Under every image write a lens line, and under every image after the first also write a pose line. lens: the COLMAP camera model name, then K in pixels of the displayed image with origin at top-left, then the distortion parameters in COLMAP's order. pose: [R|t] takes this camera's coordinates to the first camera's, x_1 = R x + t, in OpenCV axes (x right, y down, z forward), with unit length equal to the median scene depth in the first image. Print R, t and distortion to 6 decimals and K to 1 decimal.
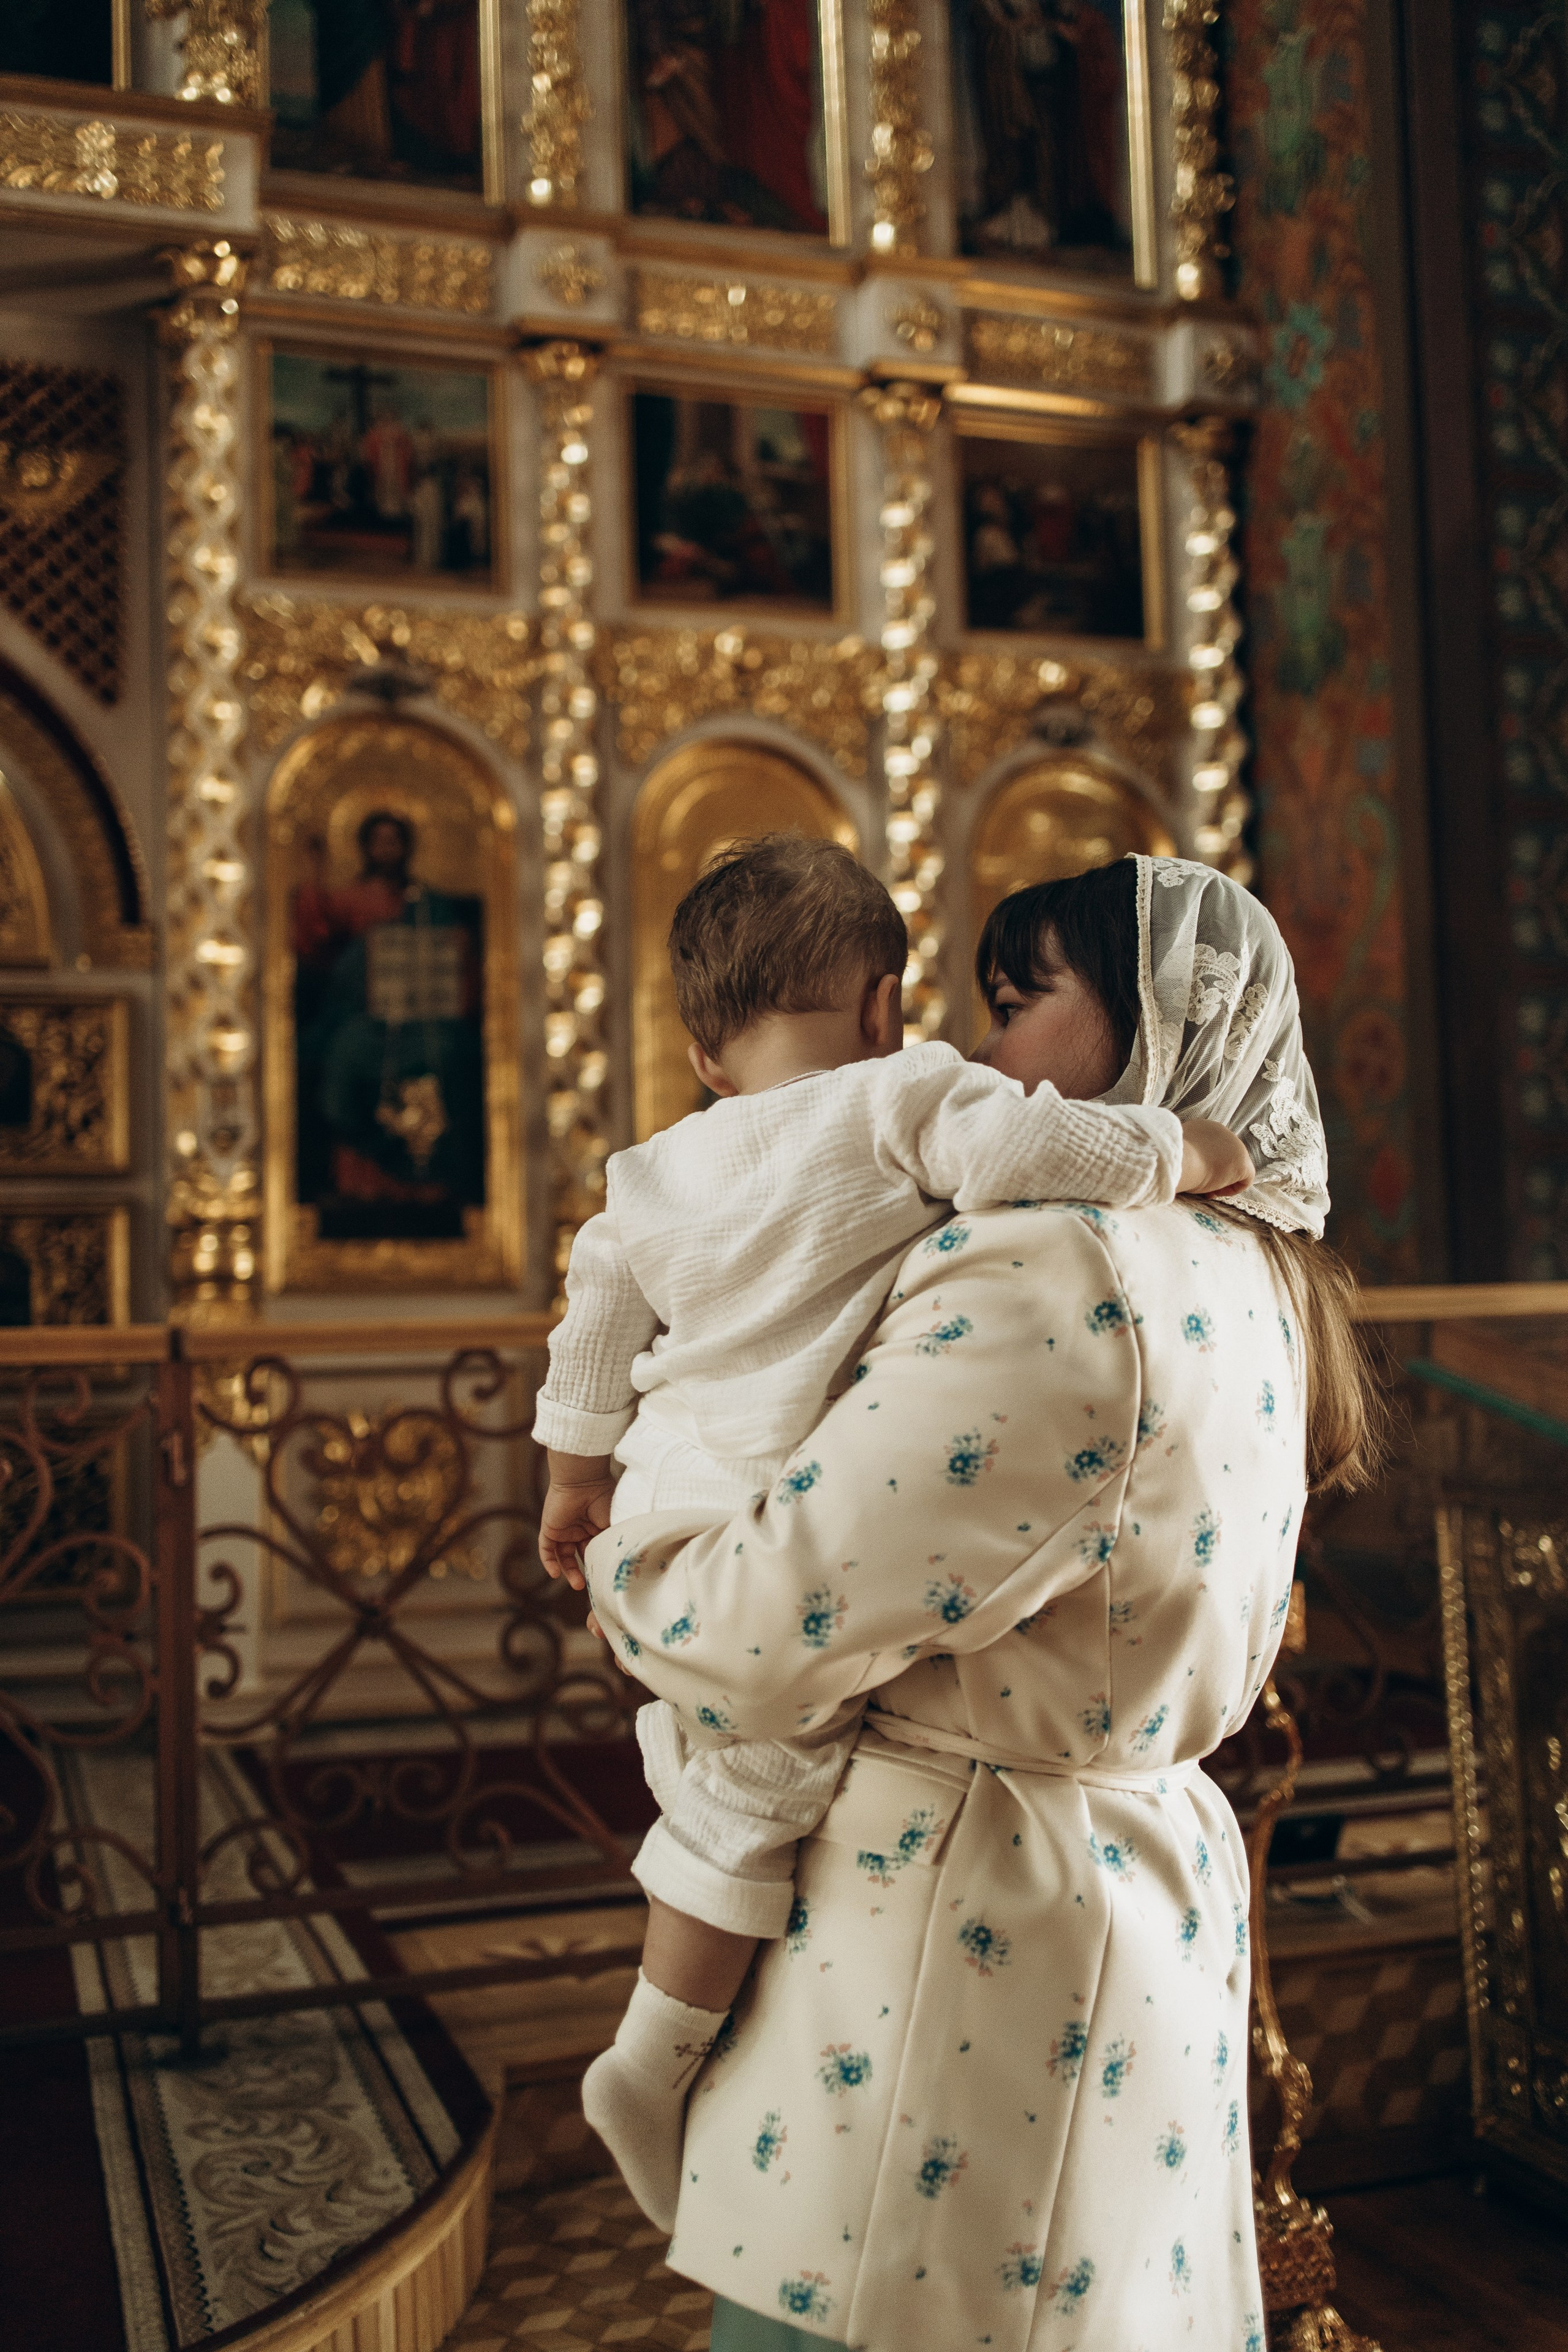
lens RADIAL K [[2355.3, 0, 766.5], [0, 2355.3, 1158.3], [0, 0, 1]] dist [0.013763, 0.000000]
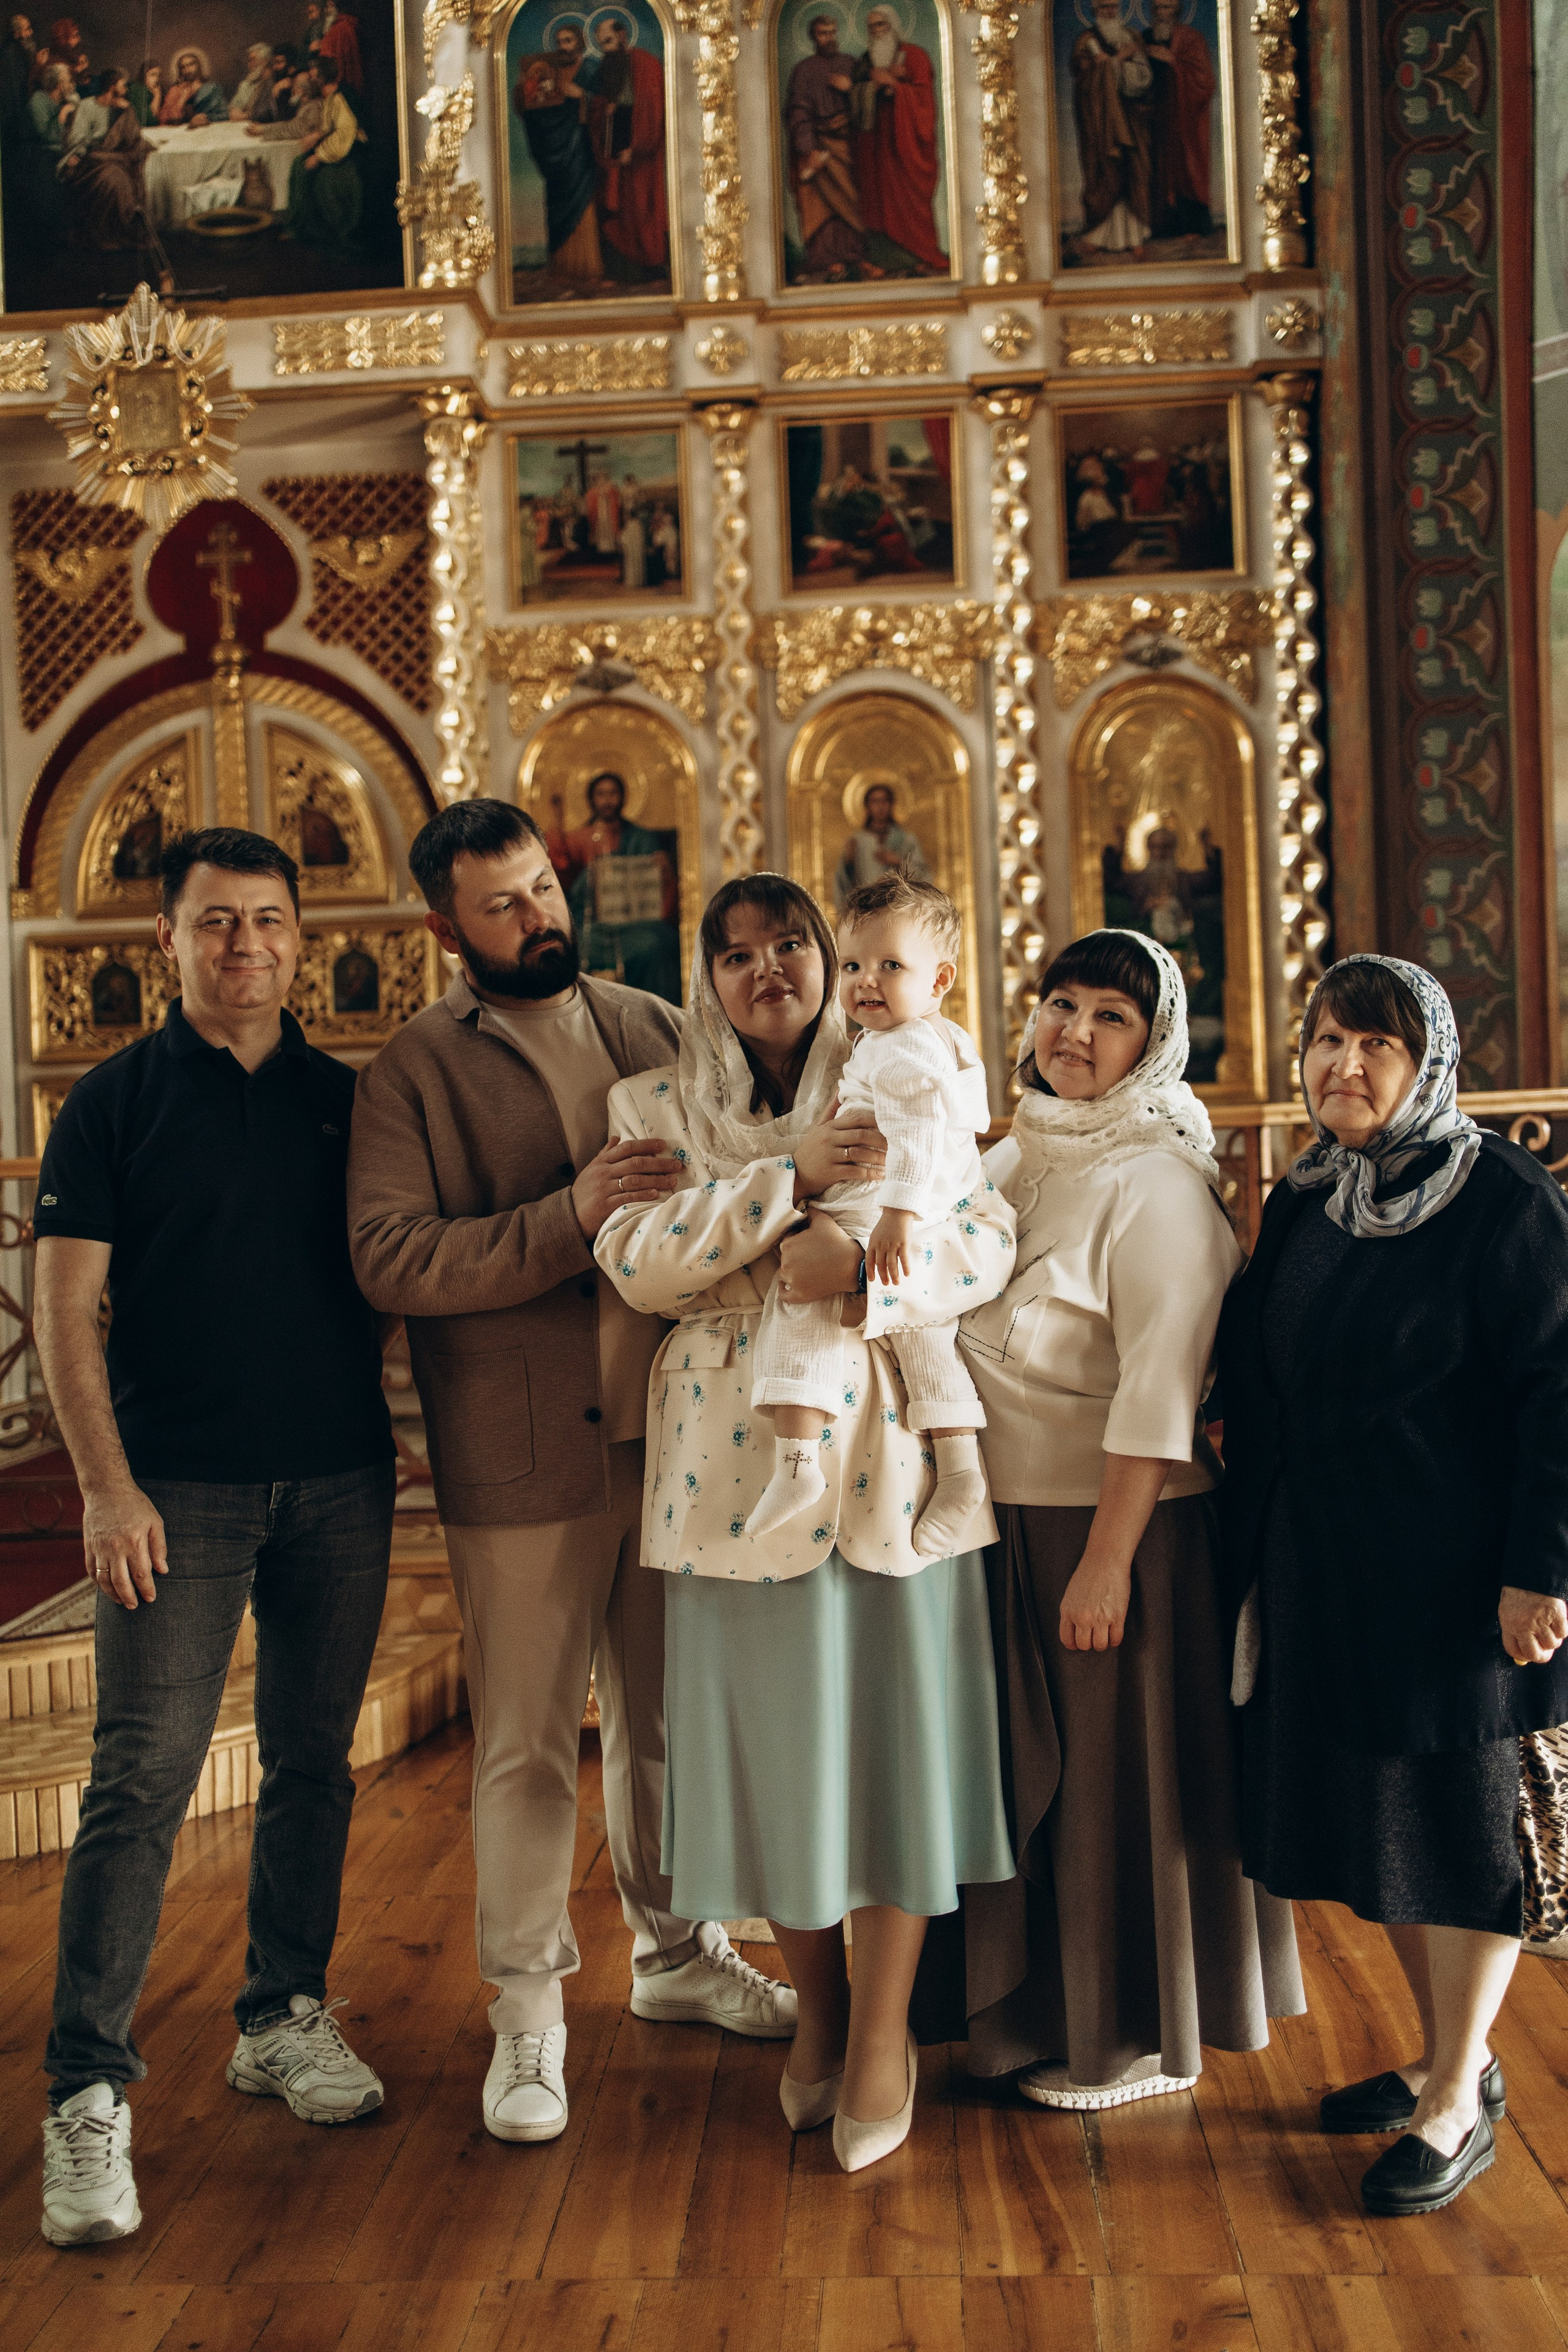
lens RADIAL K [[2355.3, 0, 765.1], [0, 2355.3, 1154.7], [0, 0, 1]] dist [0.013763, 0.000000]
pose [[0.922428, -0.008111, -0.386083, 0.446128], [0.039621, 0.996491, 0.073727, -0.021956], [0.384131, -0.083305, 0.919513, -0.244252]]
